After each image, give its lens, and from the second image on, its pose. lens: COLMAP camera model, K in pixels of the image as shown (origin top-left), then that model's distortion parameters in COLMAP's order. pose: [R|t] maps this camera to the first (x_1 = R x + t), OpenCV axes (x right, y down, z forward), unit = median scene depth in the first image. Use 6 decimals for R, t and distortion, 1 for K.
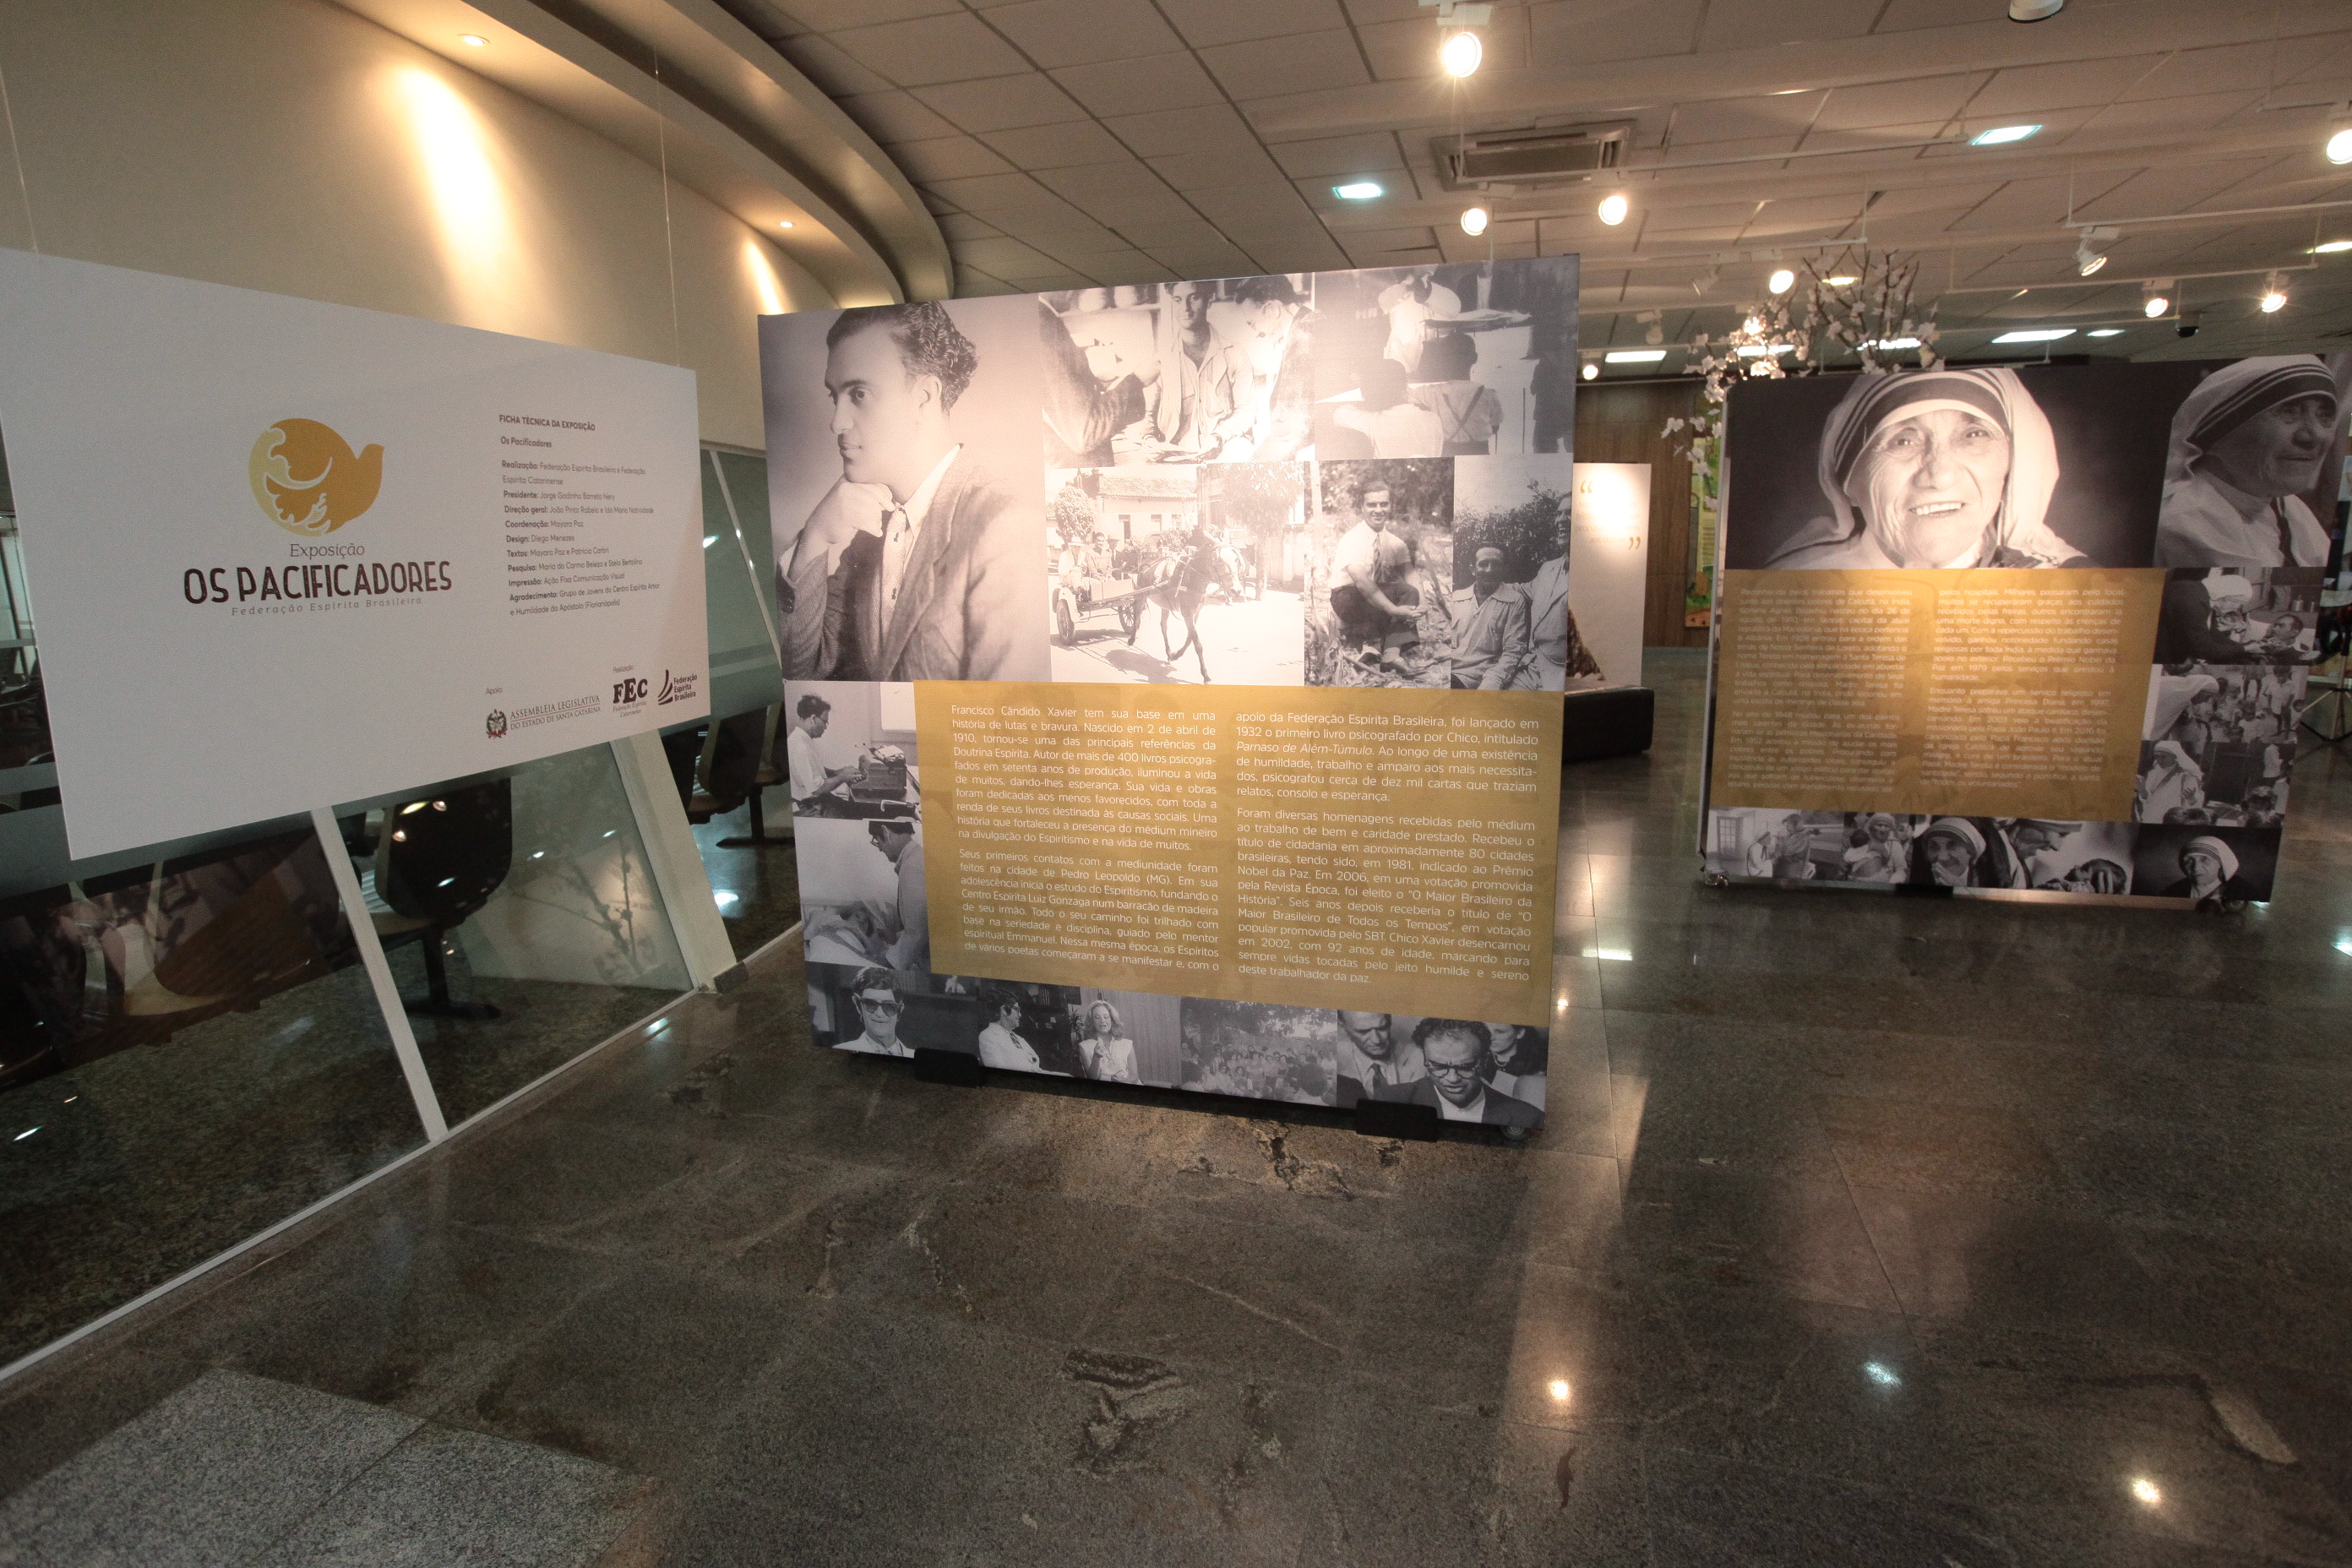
lens RADIAL K [[1243.0, 0, 1173.6], [0, 1243.0, 774.0], [0, 0, 1]] dist [-0.058961, 0.033562]
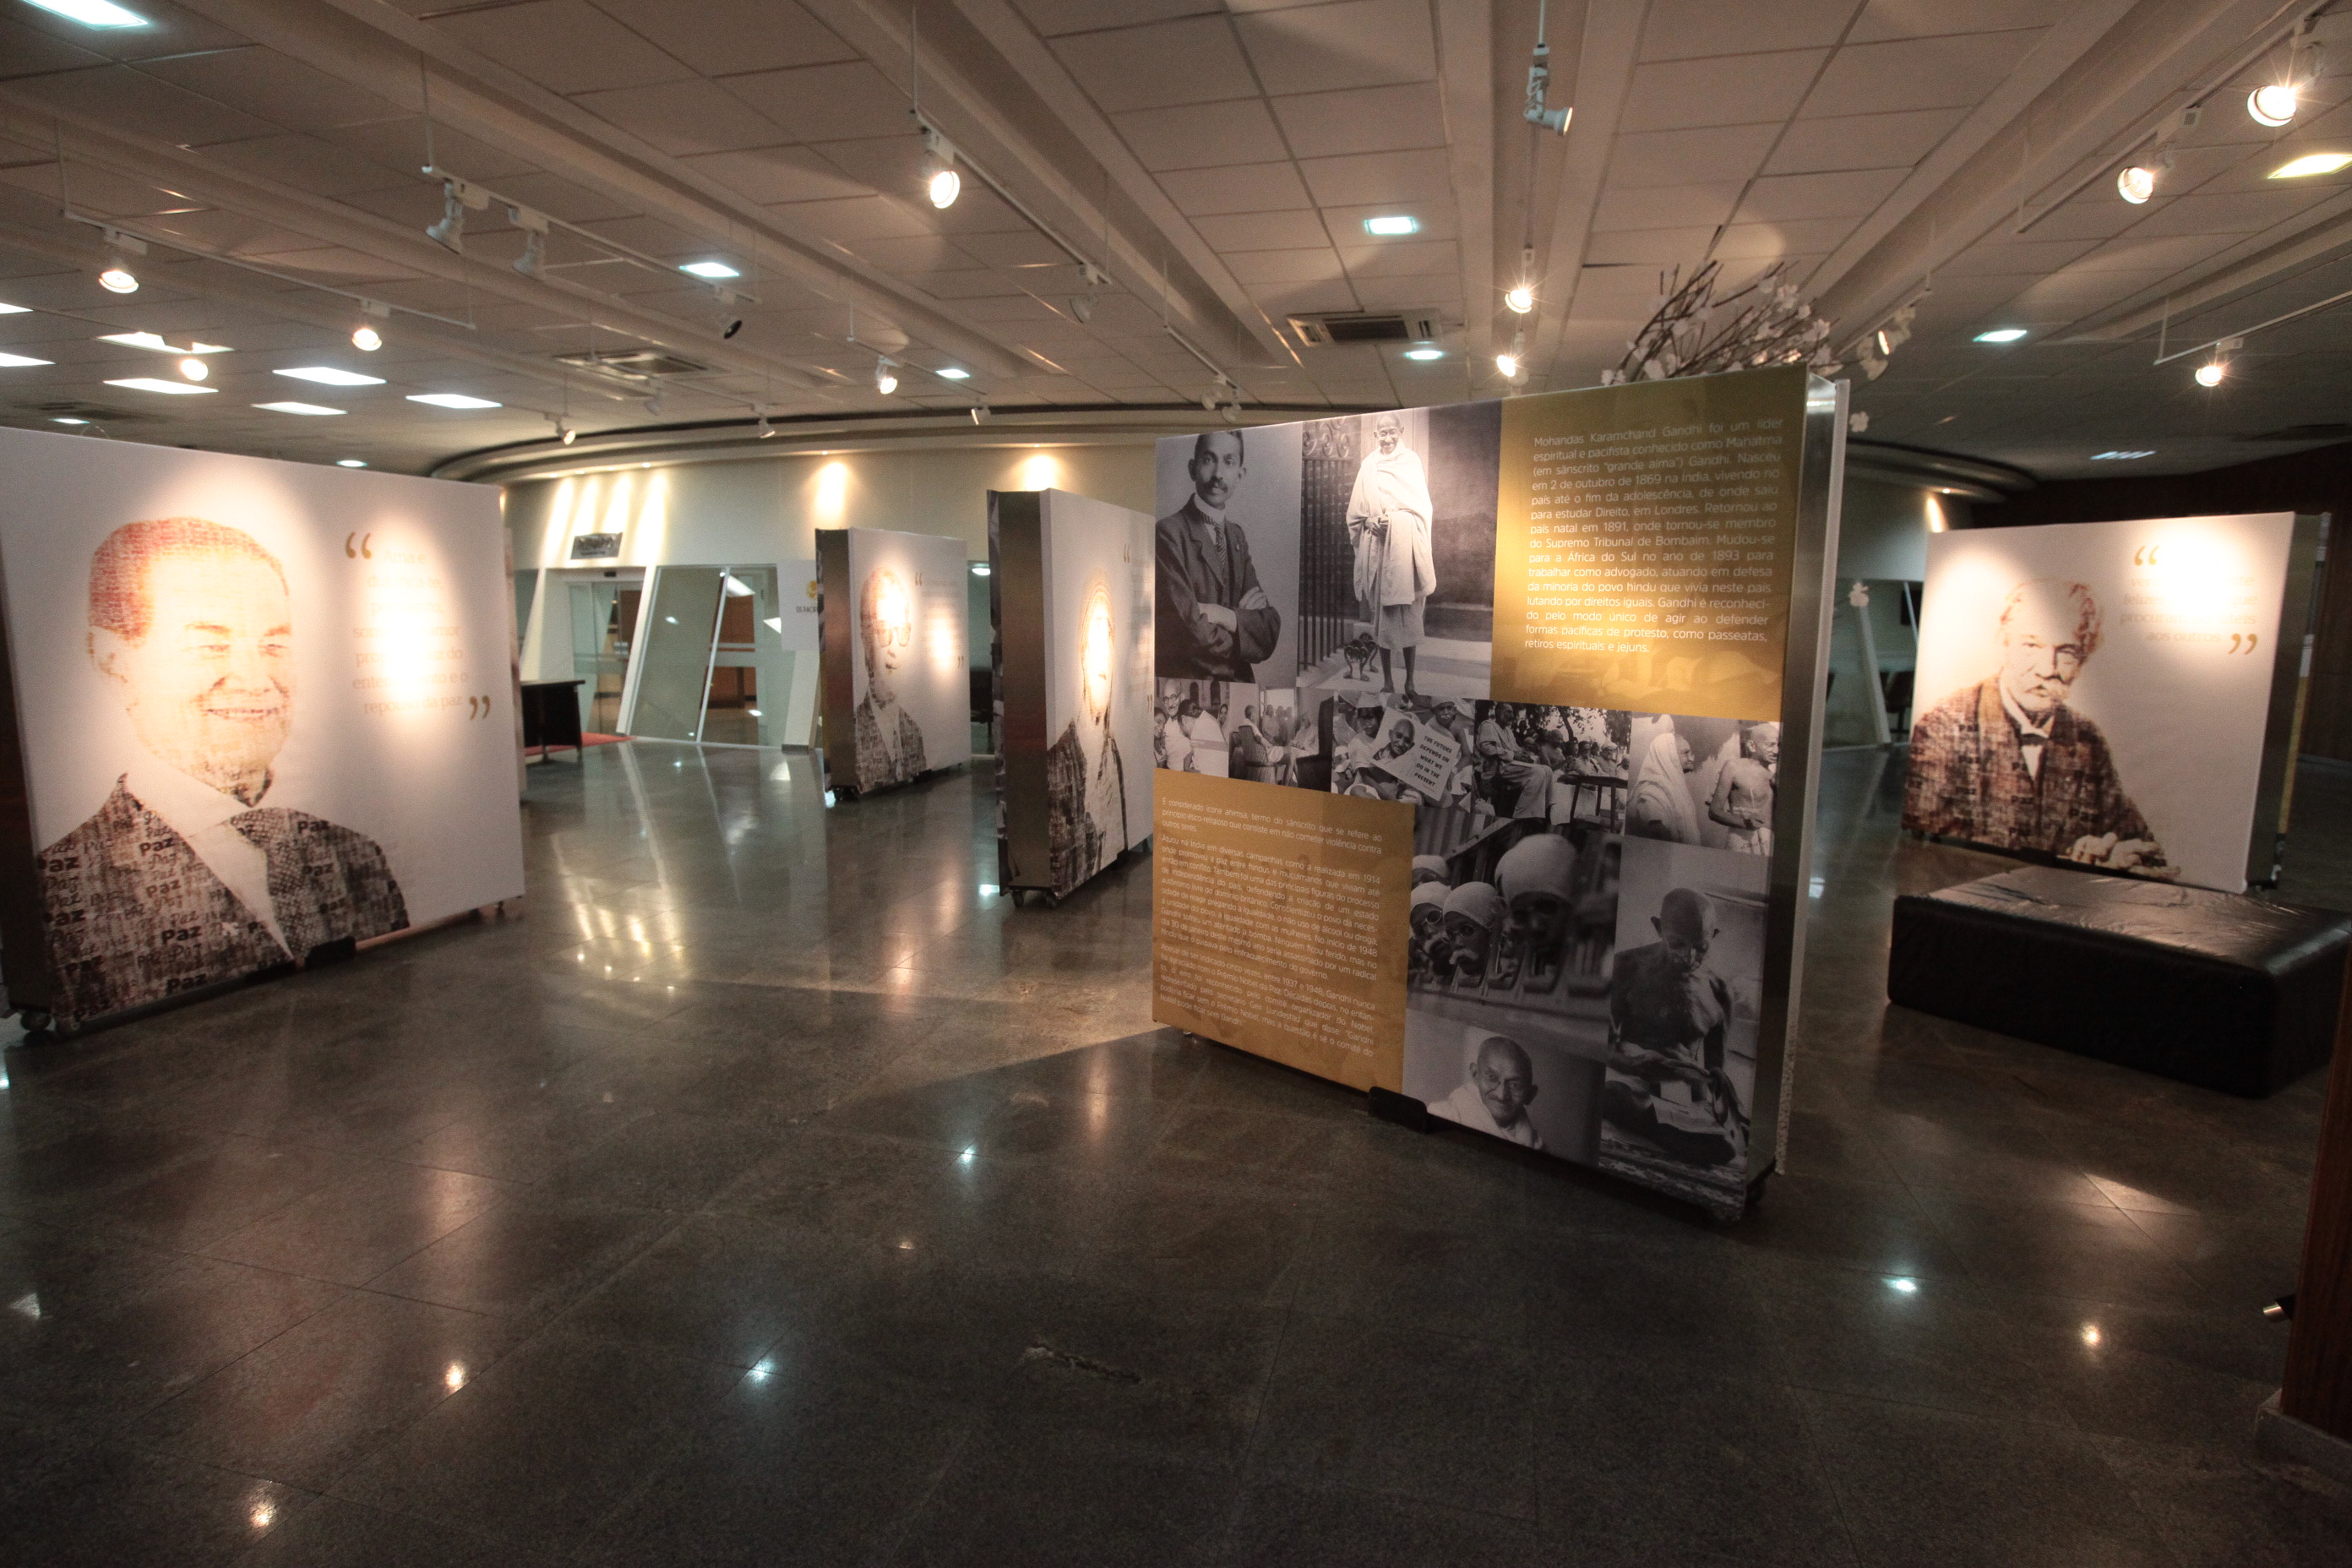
lens RADIAL K [[1190.0, 0, 1208.1], [0, 1190.0, 779.7], [0, 0, 1]] dist [-0.021786, 0.008384]
pose [[0.063632, 0.164906, -0.984255, 3.270013], [-0.199411, 0.968465, 0.149369, -0.383641], [0.977848, 0.186766, 0.094509, 1.614771]]
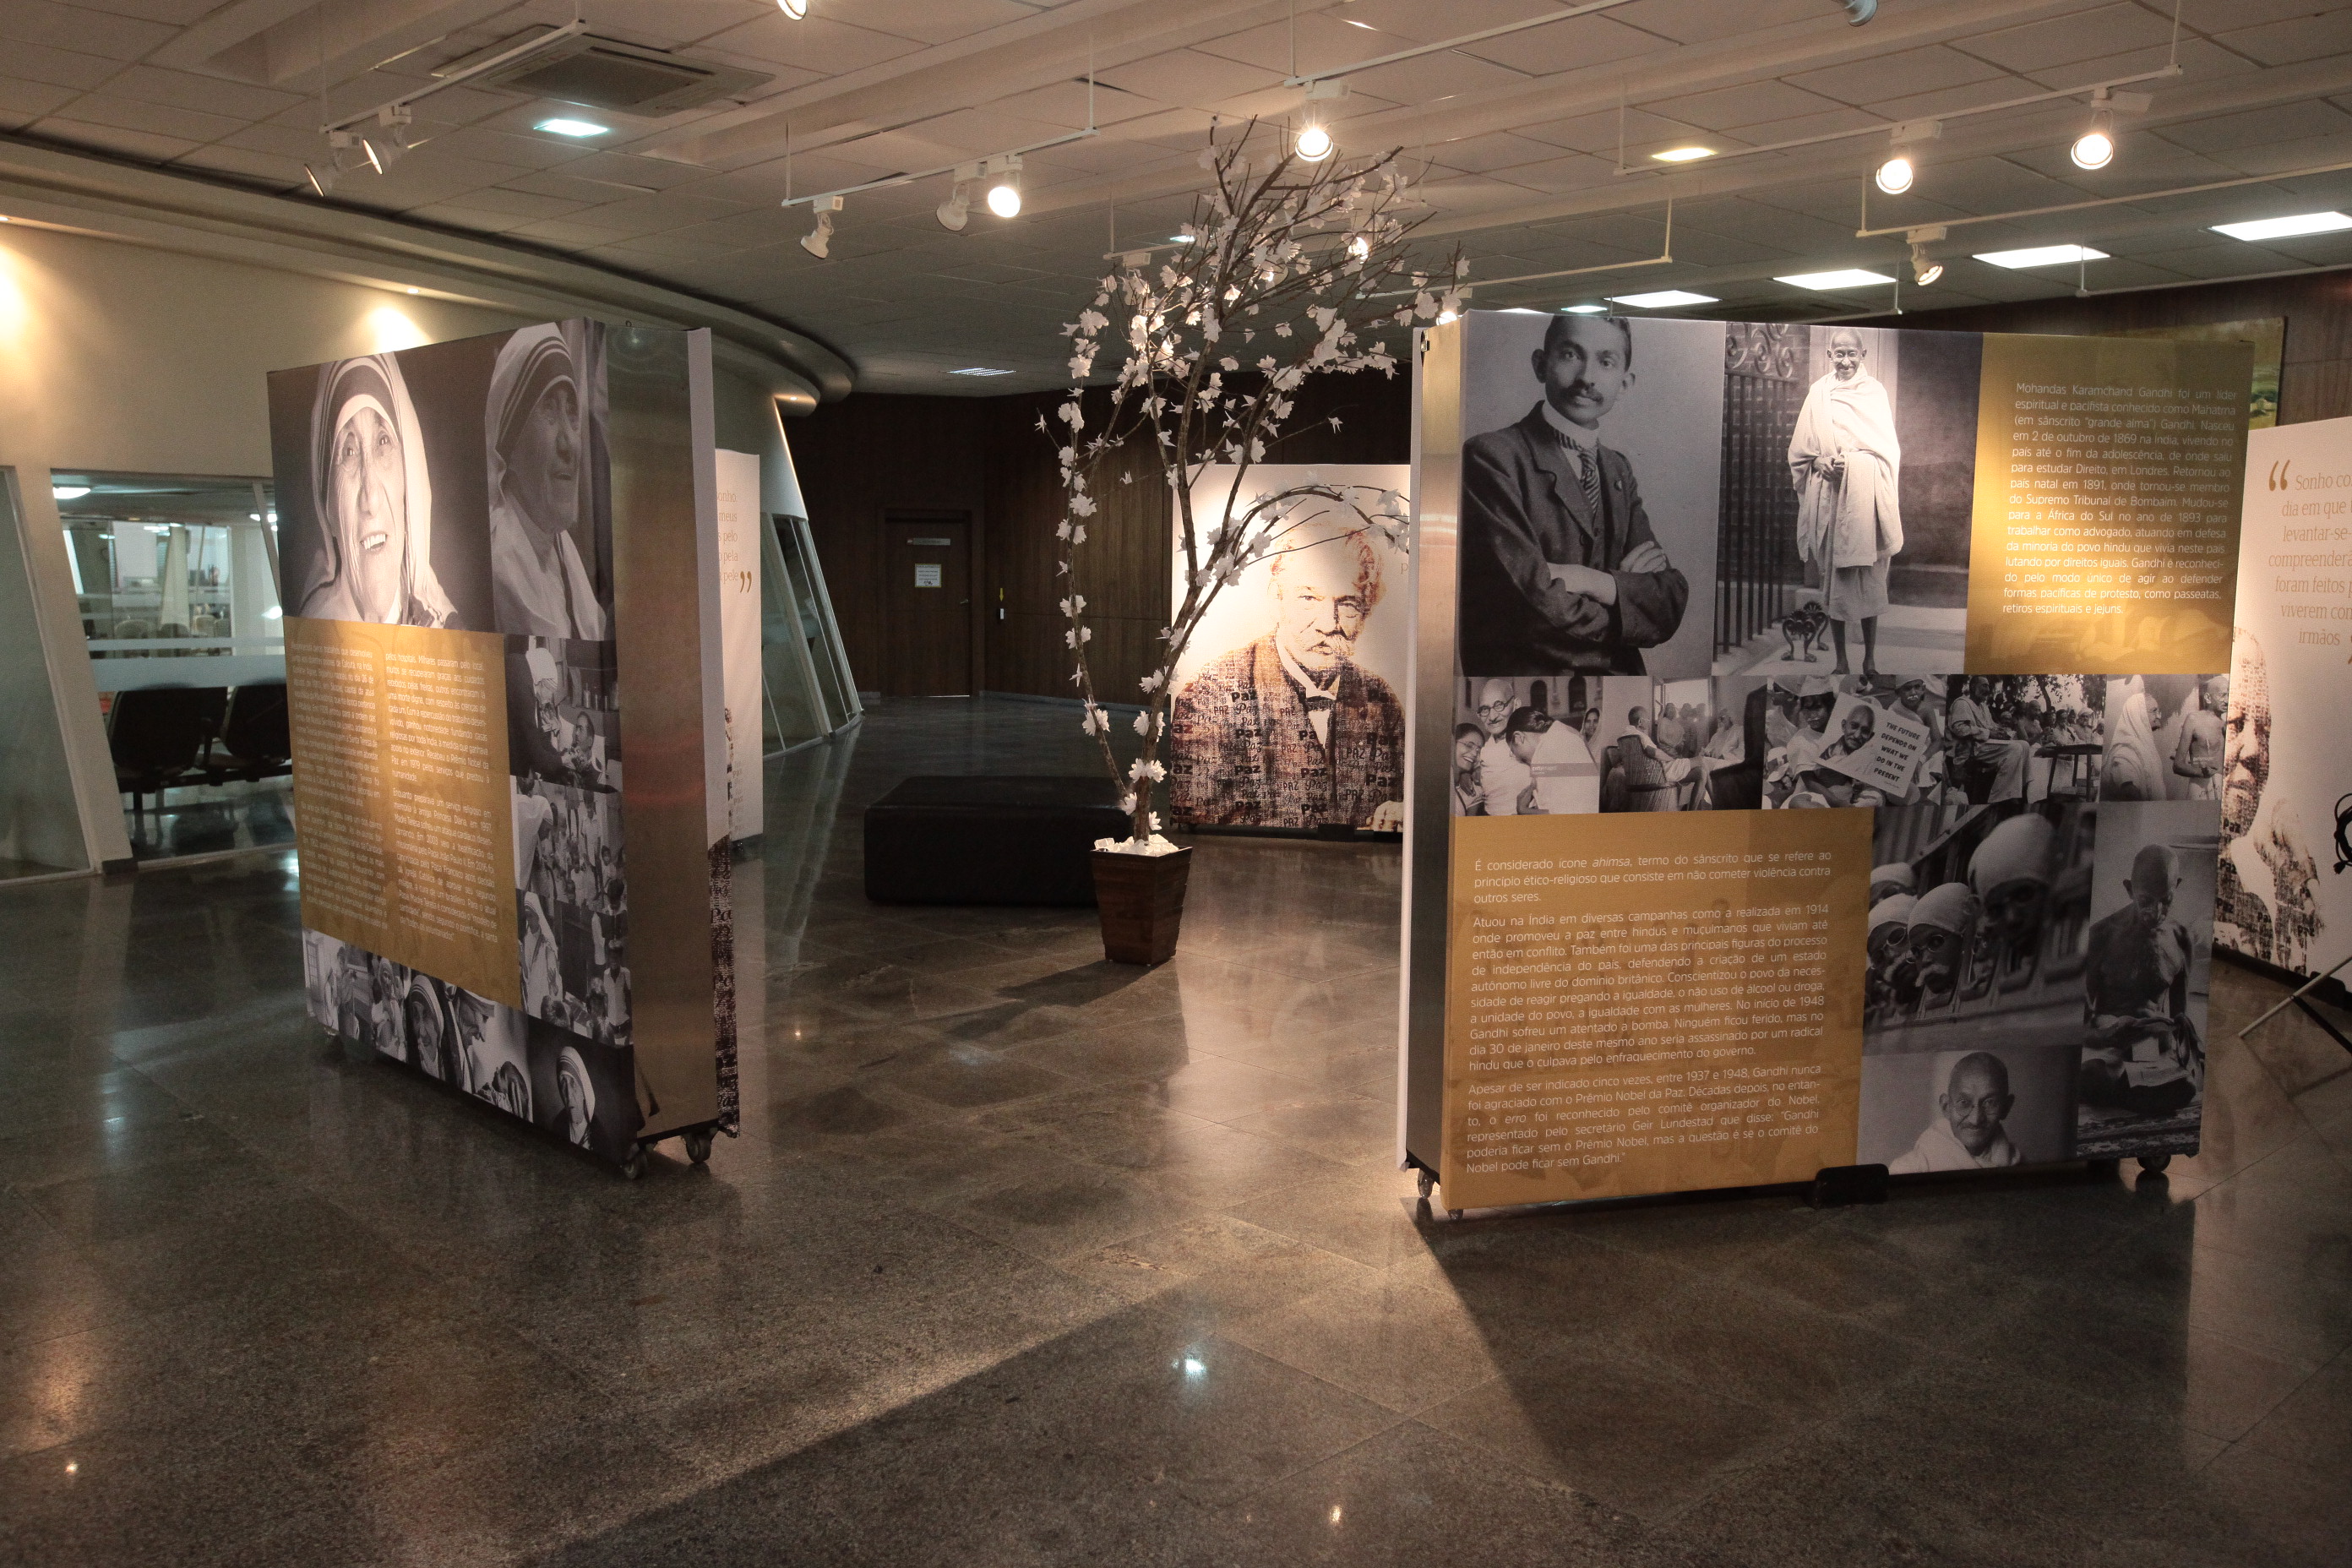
lens RADIAL K [[1859.6, 0, 1174.3], [0, 1859.6, 777.8], [0, 0, 1]] dist [-0.007594, 0.070557]
pose [[0.869782, 0.084036, -0.486227, 2.425934], [-0.118905, 0.992049, -0.041243, -0.134458], [0.478895, 0.093687, 0.872859, 0.409107]]
